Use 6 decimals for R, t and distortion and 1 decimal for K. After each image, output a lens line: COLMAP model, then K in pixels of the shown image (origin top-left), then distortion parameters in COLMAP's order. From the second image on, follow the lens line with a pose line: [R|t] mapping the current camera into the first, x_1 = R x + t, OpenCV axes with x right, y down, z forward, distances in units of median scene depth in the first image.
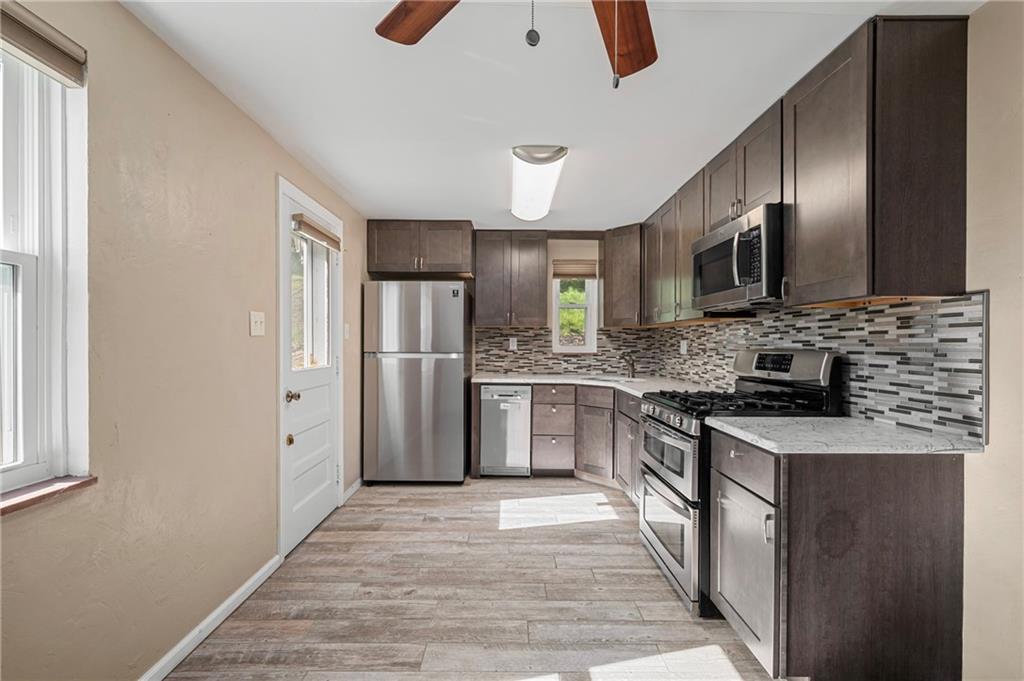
lens RADIAL K [[438.2, 0, 510.6], [0, 438.2, 342.9], [0, 0, 1]] dist [-0.000728, 0.000044]
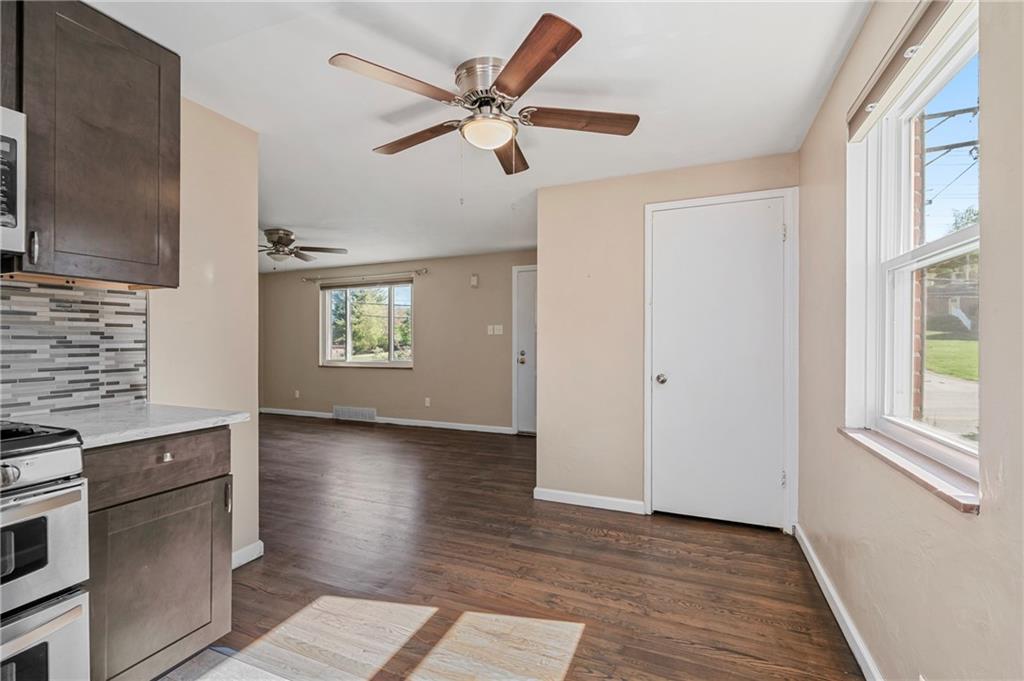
lens RADIAL K [[438.2, 0, 511.4], [0, 438.2, 343.1], [0, 0, 1]] dist [-0.000728, 0.000044]
pose [[-0.918890, -0.001778, 0.394510, -0.452537], [0.000441, 0.999985, 0.005534, 0.035879], [-0.394513, 0.005260, -0.918875, 1.622648]]
